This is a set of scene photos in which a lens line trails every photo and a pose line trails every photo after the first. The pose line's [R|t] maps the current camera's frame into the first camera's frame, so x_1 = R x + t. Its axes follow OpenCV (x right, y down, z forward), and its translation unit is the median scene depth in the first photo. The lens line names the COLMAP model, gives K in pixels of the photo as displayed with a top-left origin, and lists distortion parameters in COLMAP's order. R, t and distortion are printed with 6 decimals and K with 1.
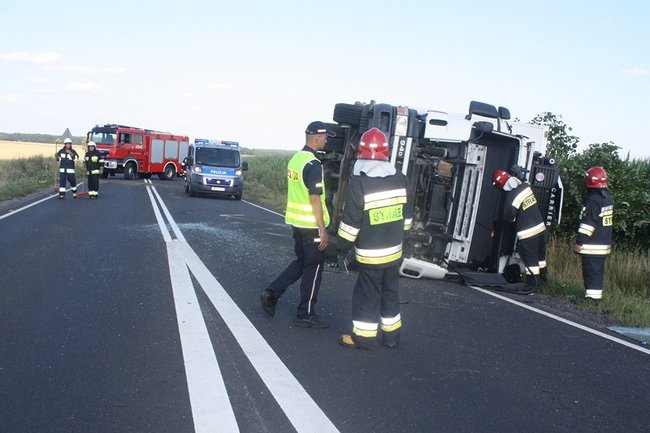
lens RADIAL K [[688.9, 0, 325.0], [0, 688.9, 216.5], [0, 0, 1]] dist [-0.089591, 0.006257]
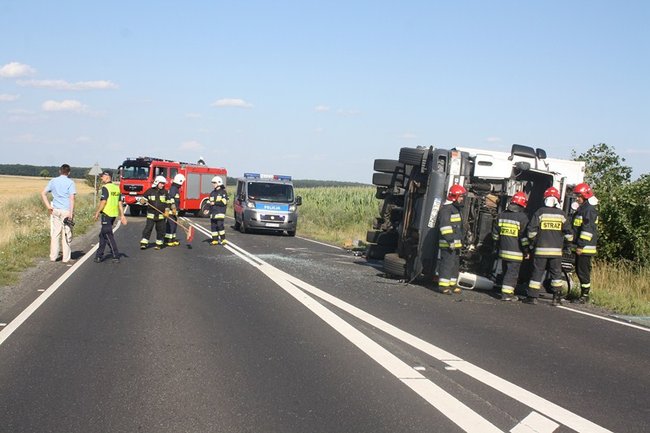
lens RADIAL K [[858.9, 0, 325.0], [0, 858.9, 216.5], [0, 0, 1]] dist [-0.053744, 0.042716]
pose [[0.998434, -0.015122, -0.053862, -0.041846], [0.012218, 0.998474, -0.053851, 0.038456], [0.054594, 0.053109, 0.997095, -0.548398]]
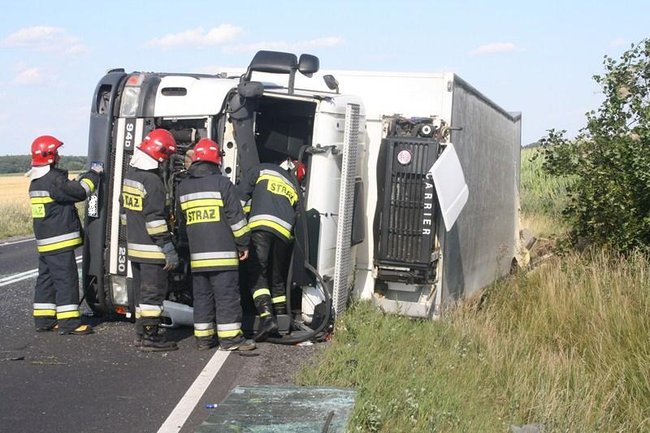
lens RADIAL K [[1149.7, 0, 325.0], [0, 1149.7, 216.5], [0, 0, 1]] dist [0.032979, 0.089648]
pose [[0.948398, -0.076157, -0.307800, 0.617591], [0.063294, 0.996661, -0.051576, 0.049189], [0.310700, 0.029433, 0.950052, -0.012173]]
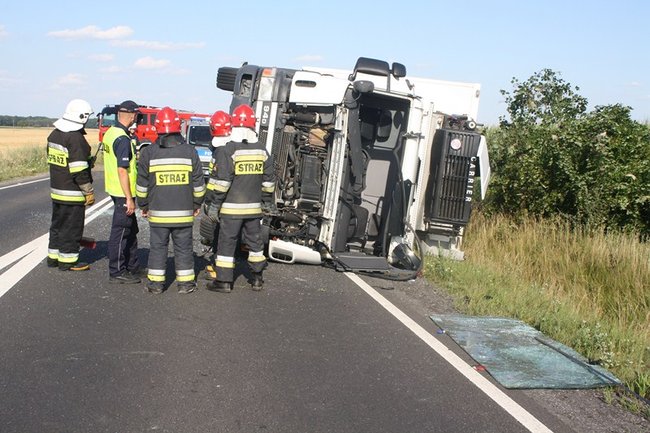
lens RADIAL K [[813.4, 0, 325.0], [0, 813.4, 216.5], [0, 0, 1]] dist [-0.086382, -0.011648]
pose [[0.992098, -0.016435, -0.124387, 0.304096], [0.017770, 0.999796, 0.009628, 0.020990], [0.124203, -0.011762, 0.992187, -0.018402]]
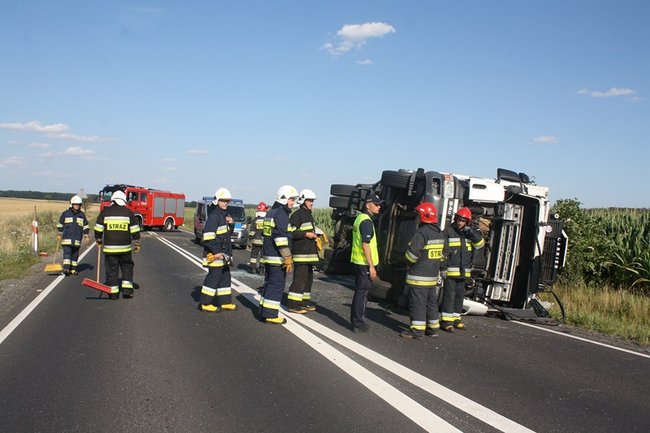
lens RADIAL K [[590.0, 0, 325.0], [0, 590.0, 216.5], [0, 0, 1]] dist [-0.112267, 0.006612]
pose [[0.996932, -0.010457, 0.077569, -0.185222], [0.016160, 0.997182, -0.073264, -0.011170], [-0.076584, 0.074293, 0.994291, -0.015079]]
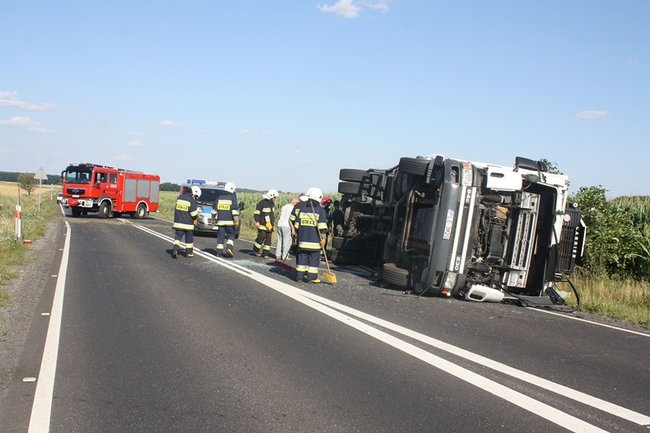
lens RADIAL K [[711.6, 0, 325.0], [0, 711.6, 216.5], [0, 0, 1]] dist [-0.092349, -0.024660]
pose [[0.995610, -0.003395, 0.093540, -0.256716], [0.008437, 0.998529, -0.053564, 0.003703], [-0.093220, 0.054118, 0.994174, -0.233446]]
